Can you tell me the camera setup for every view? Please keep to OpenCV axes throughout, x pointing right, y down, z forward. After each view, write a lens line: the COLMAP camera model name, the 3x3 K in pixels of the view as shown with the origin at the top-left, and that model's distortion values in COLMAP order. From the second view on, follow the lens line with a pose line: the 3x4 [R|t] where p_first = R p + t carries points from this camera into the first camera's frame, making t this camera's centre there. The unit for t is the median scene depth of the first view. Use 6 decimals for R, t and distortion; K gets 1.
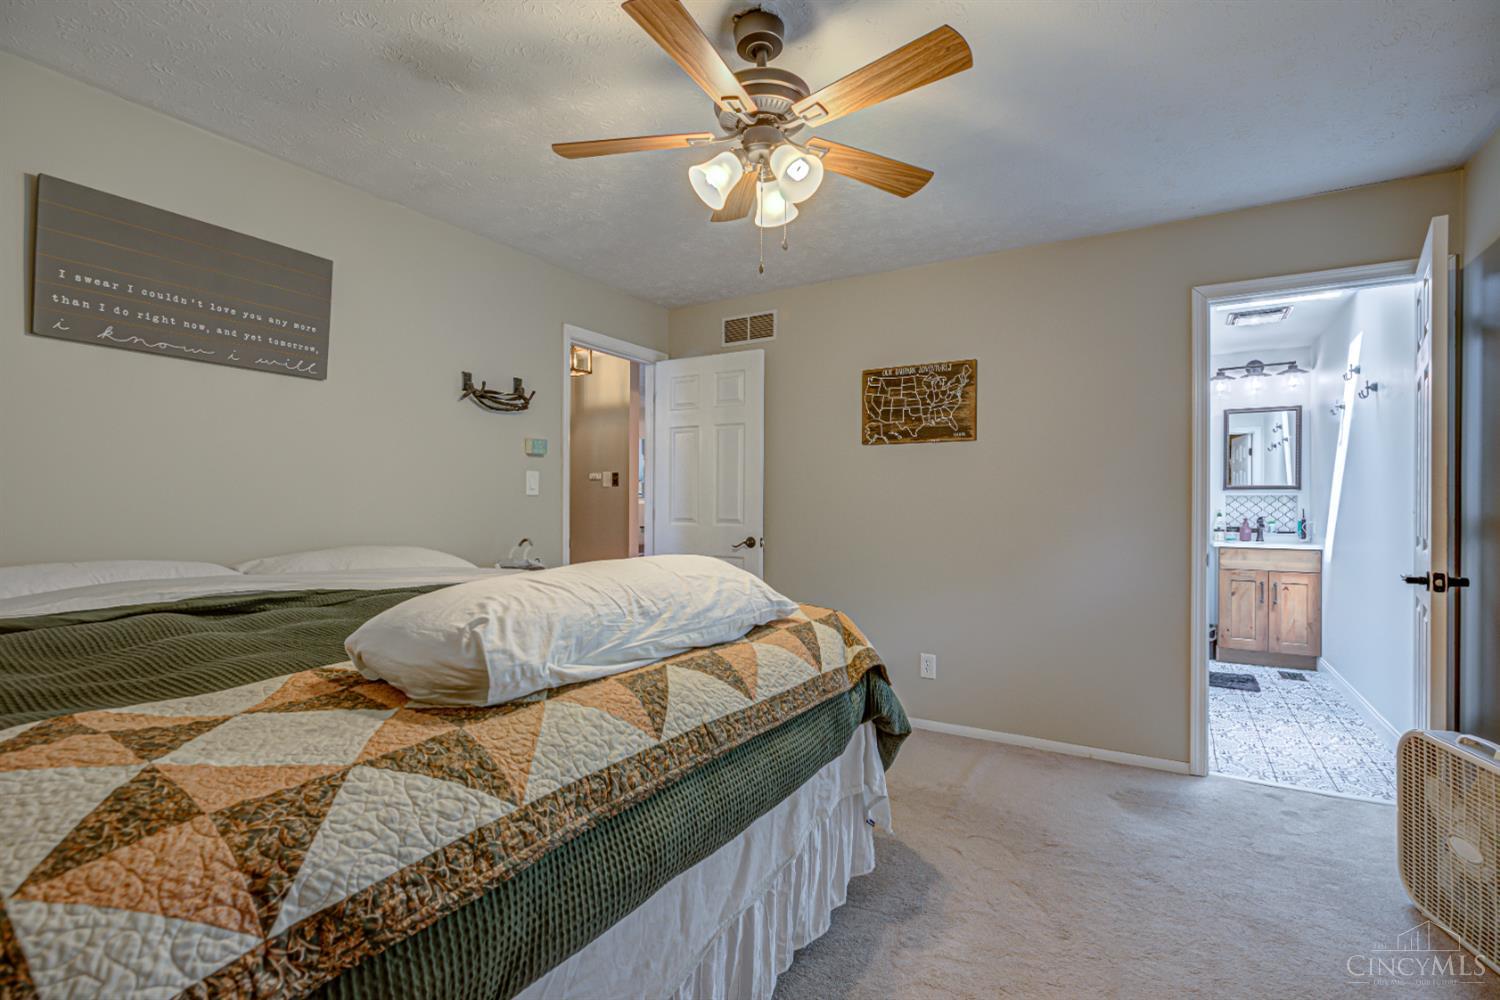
lens RADIAL K [[689.7, 0, 755.9], [0, 689.7, 497.6], [0, 0, 1]] dist [0.001445, 0.000203]
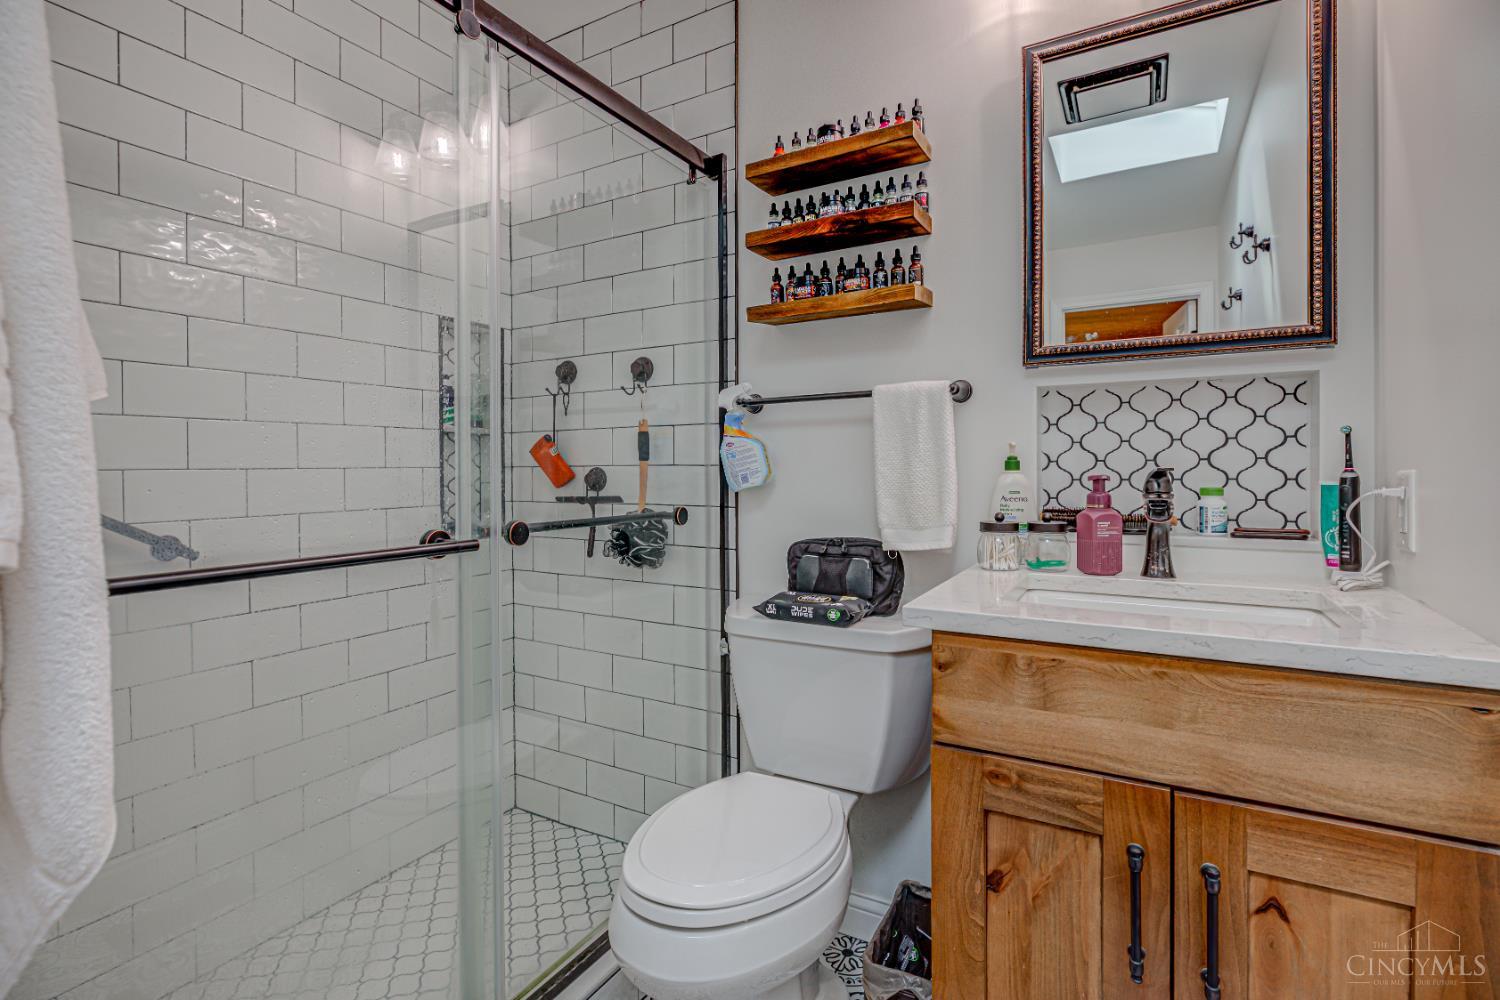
lens RADIAL K [[689.7, 0, 755.9], [0, 689.7, 497.6], [0, 0, 1]] dist [0.001445, 0.000203]
pose [[0.999084, -0.020667, 0.037479, 0.594259], [0.018985, 0.998820, 0.044691, 0.025163], [-0.038359, -0.043939, 0.998298, 0.784044]]
